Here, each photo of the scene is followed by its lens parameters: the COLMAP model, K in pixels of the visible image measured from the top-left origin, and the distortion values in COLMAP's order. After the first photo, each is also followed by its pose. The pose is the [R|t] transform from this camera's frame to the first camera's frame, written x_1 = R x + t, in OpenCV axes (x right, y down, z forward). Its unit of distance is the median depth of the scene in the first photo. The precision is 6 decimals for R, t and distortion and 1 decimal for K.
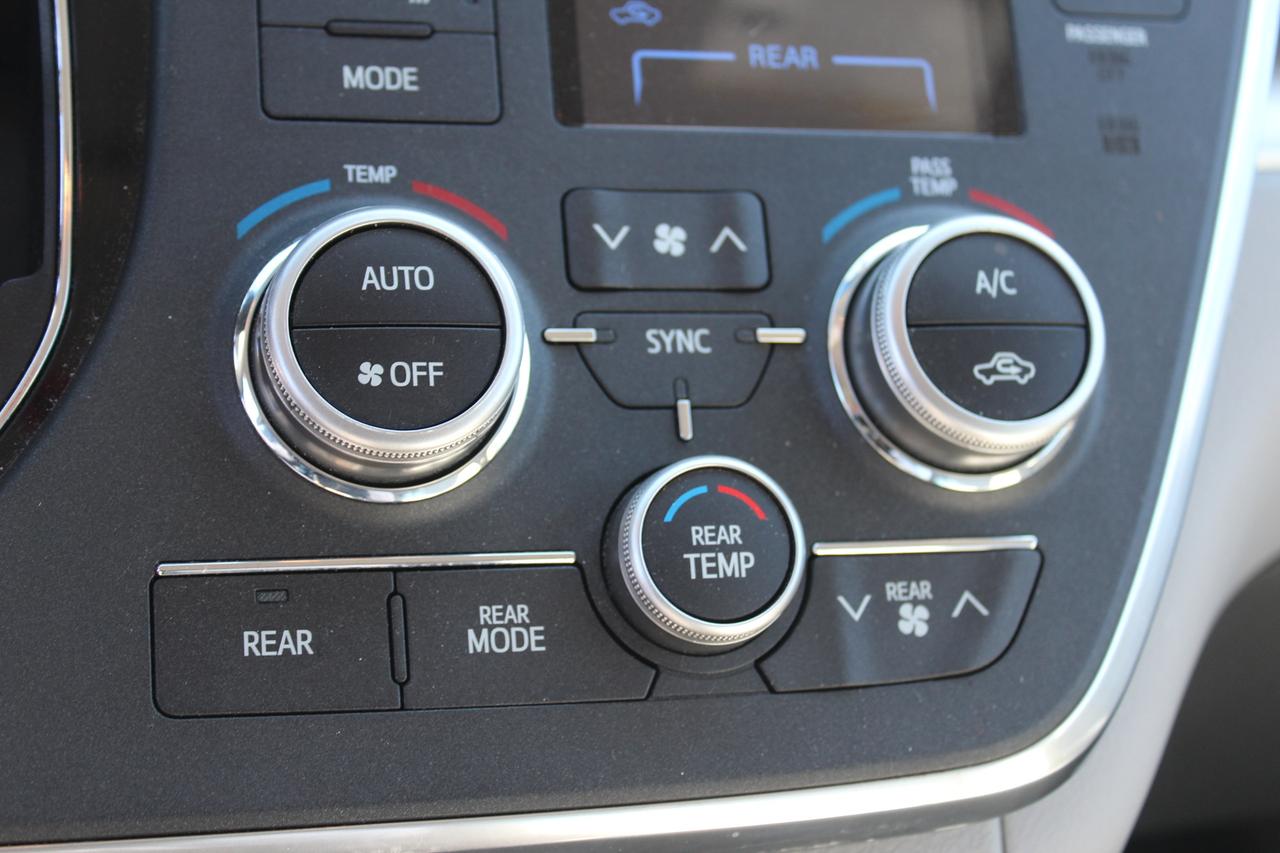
lens RADIAL K [[2264.4, 0, 666.2], [0, 2264.4, 392.8], [0, 0, 1]] dist [0.007266, -0.003838]
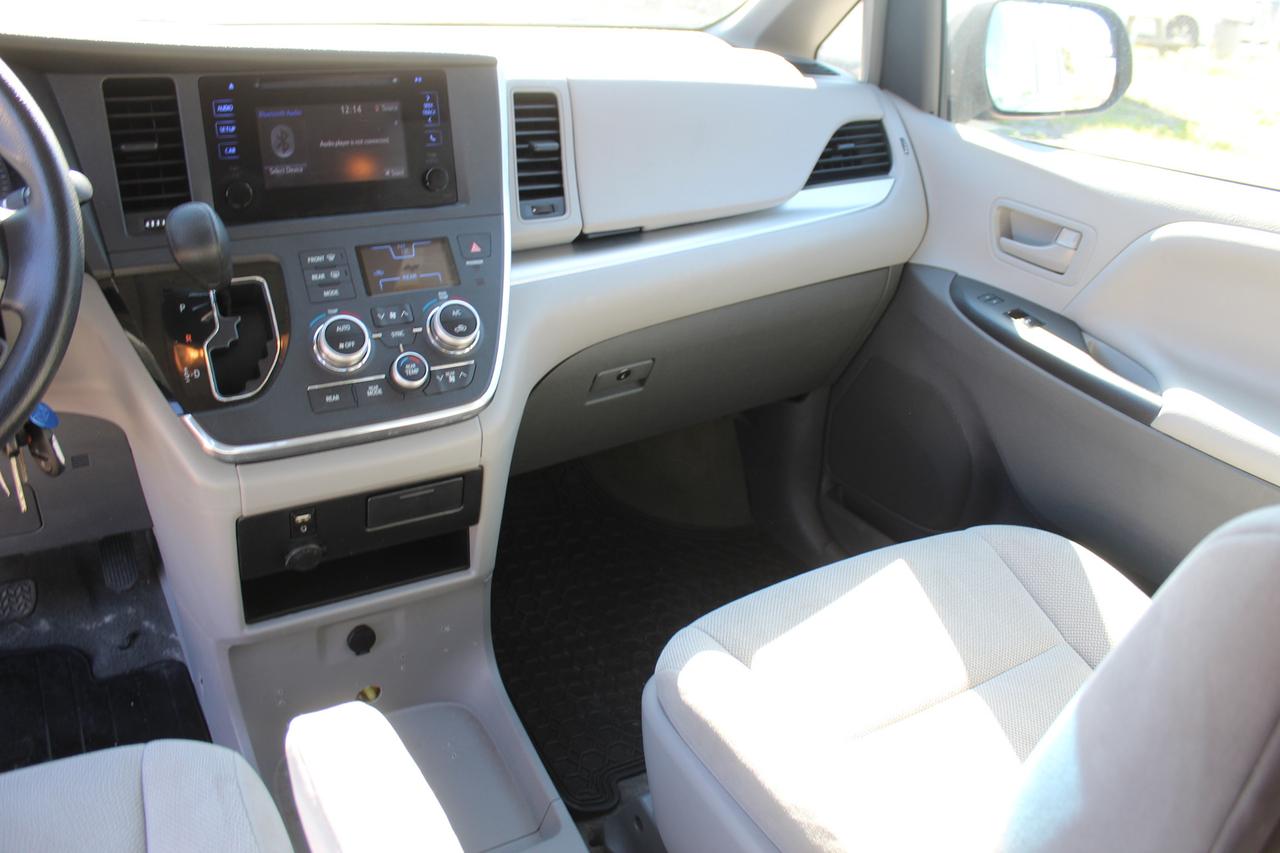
lens RADIAL K [[1065.2, 0, 655.7], [0, 1065.2, 398.6], [0, 0, 1]] dist [-0.173711, 0.157523]
pose [[0.958179, -0.173449, 0.227613, -0.003580], [0.178918, 0.983858, -0.003455, 0.236856], [-0.223340, 0.044035, 0.973745, -1.468404]]
